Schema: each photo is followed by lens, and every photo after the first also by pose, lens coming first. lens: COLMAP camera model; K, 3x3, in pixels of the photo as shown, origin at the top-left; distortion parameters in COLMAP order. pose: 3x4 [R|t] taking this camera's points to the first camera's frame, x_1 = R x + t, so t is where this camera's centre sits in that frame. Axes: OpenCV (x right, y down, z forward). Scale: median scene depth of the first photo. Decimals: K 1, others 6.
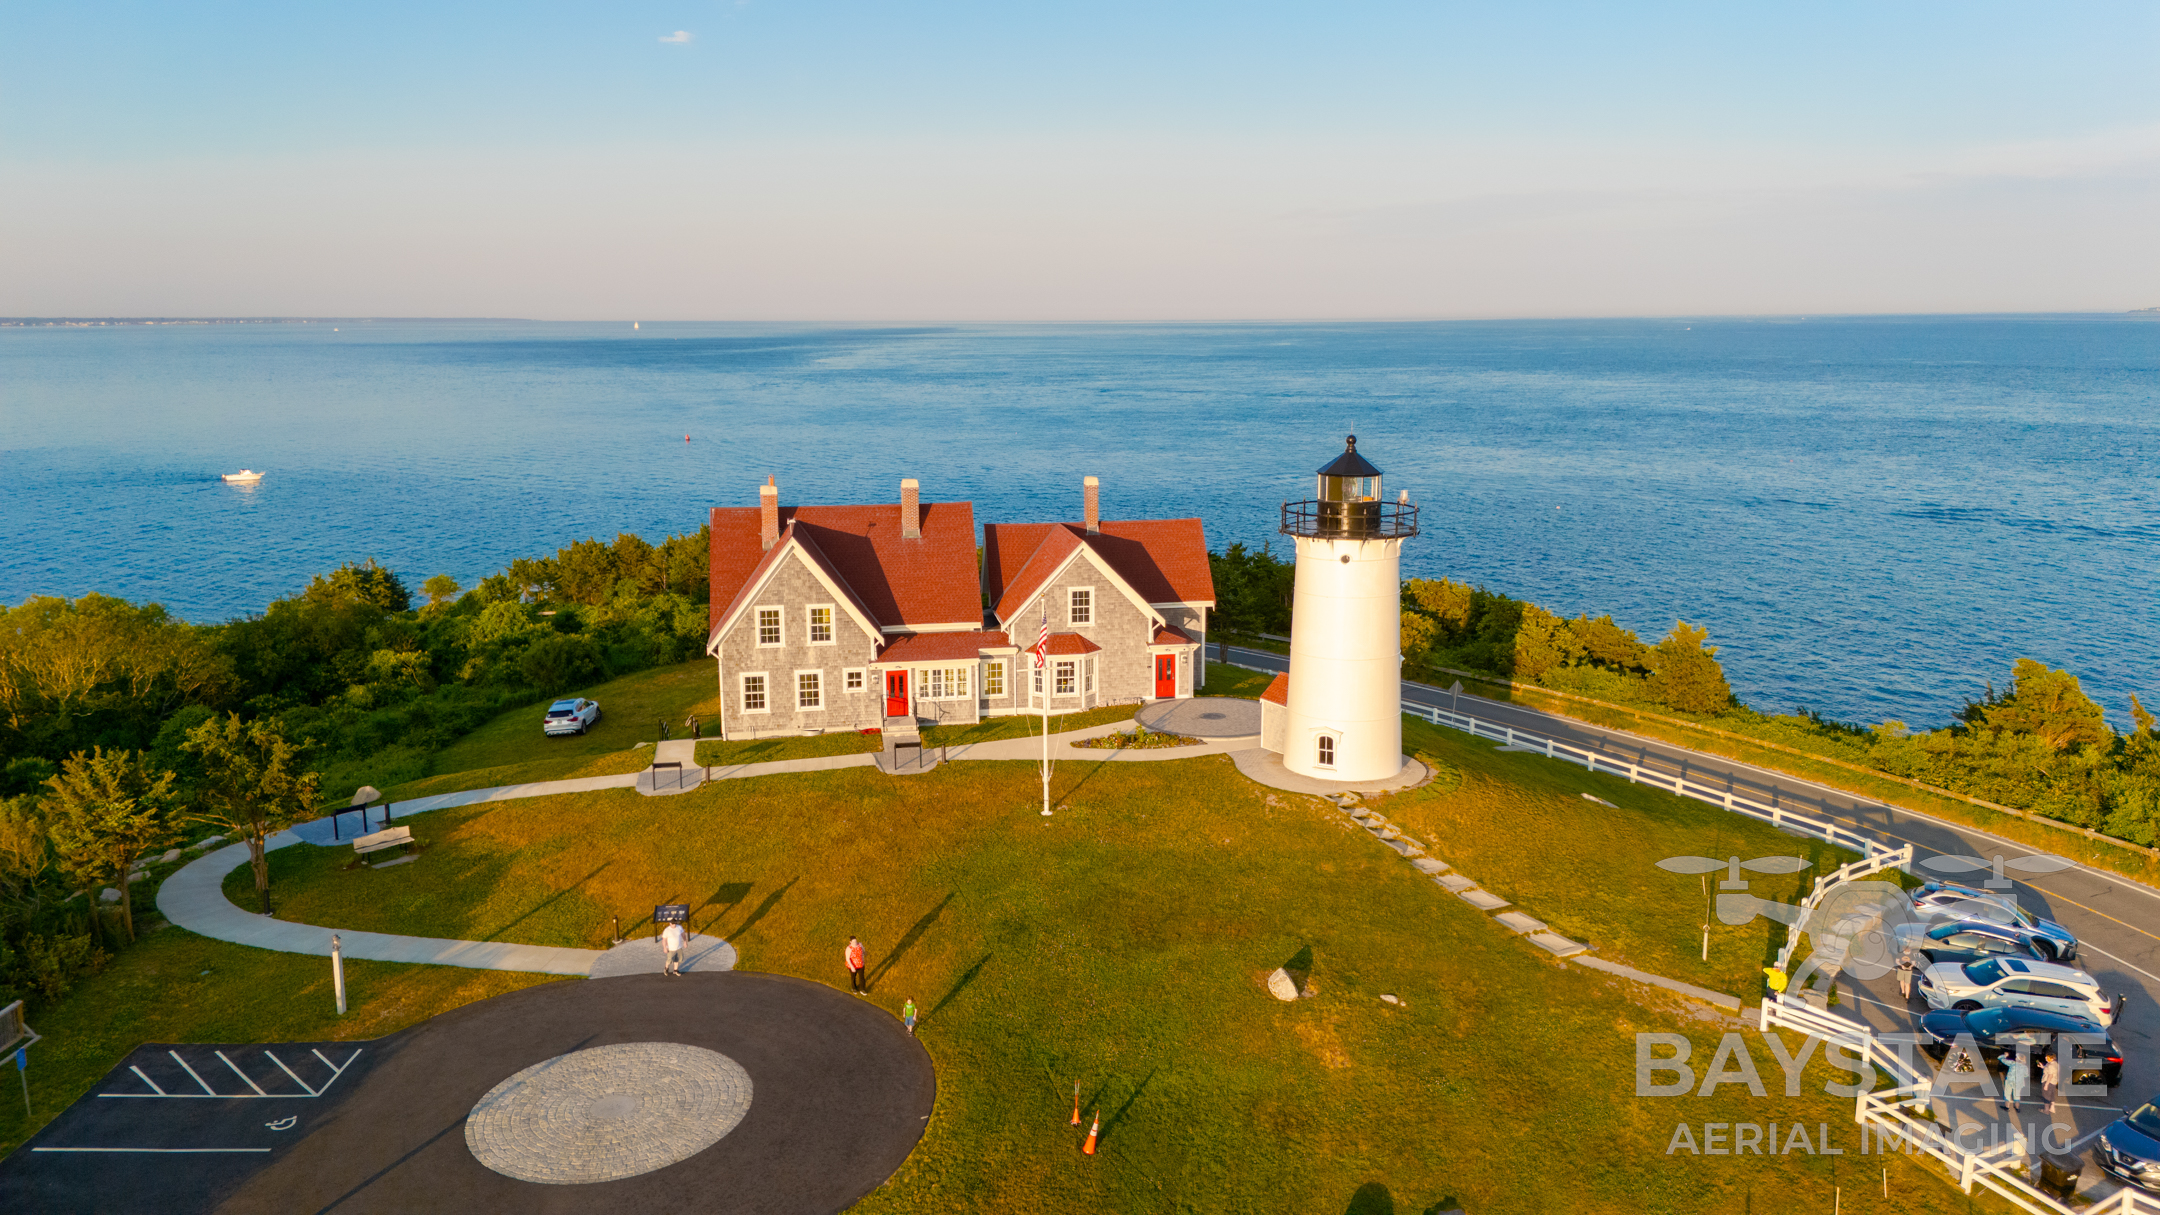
lens RADIAL K [[1607.6, 0, 1073.7], [0, 1607.6, 608.2], [0, 0, 1]] dist [0.037198, -0.029034]
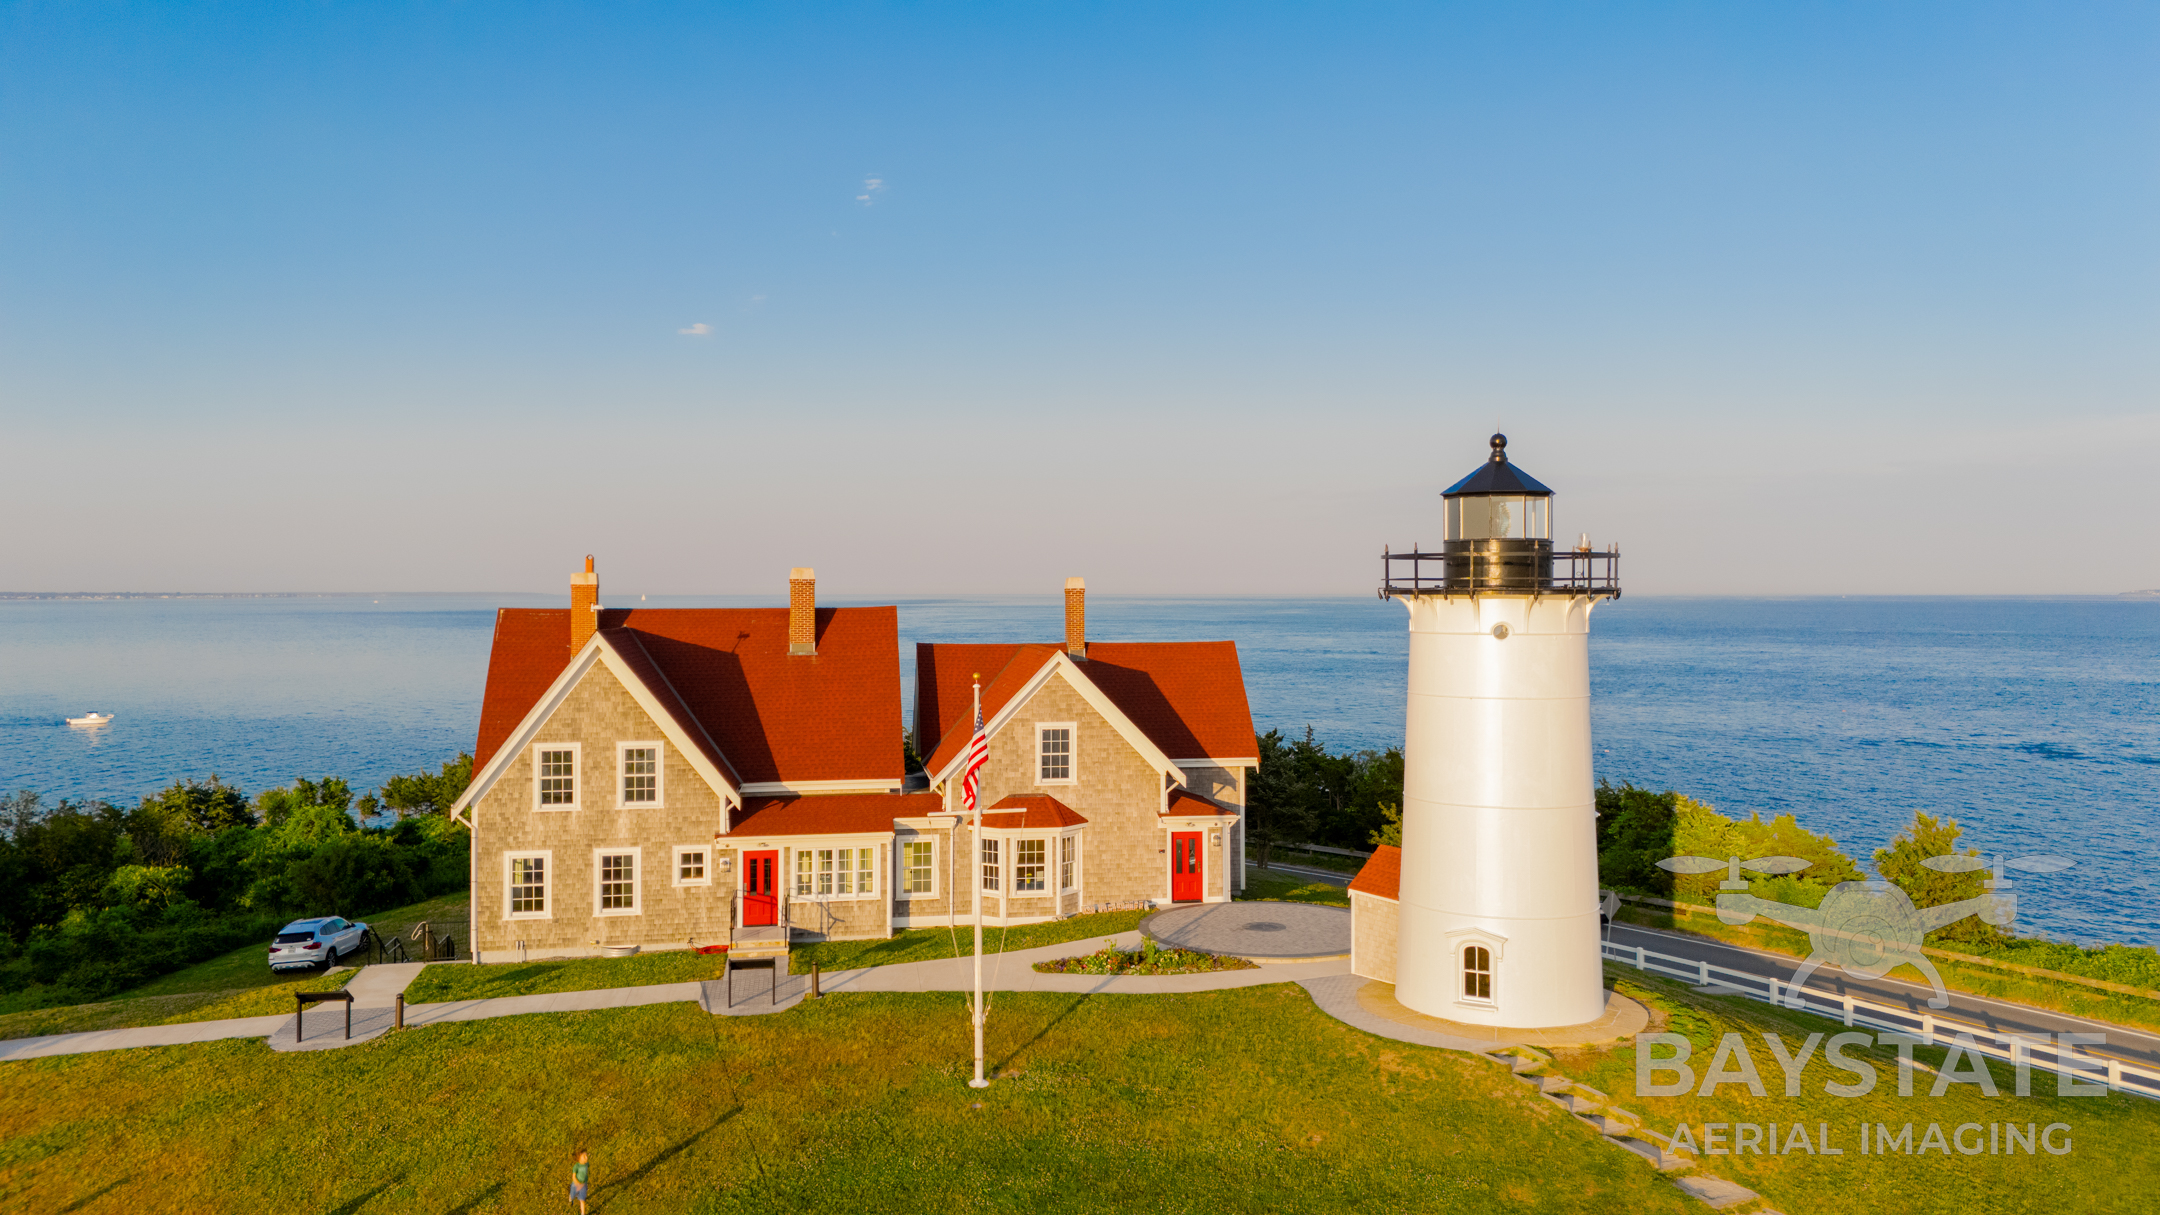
lens RADIAL K [[1607.6, 0, 1065.8], [0, 1607.6, 588.1], [0, 0, 1]] dist [0.037198, -0.029034]
pose [[0.999982, 0.001840, -0.005738, 0.012690], [-0.002847, 0.983521, -0.180772, 0.051521], [0.005311, 0.180785, 0.983508, 0.364098]]
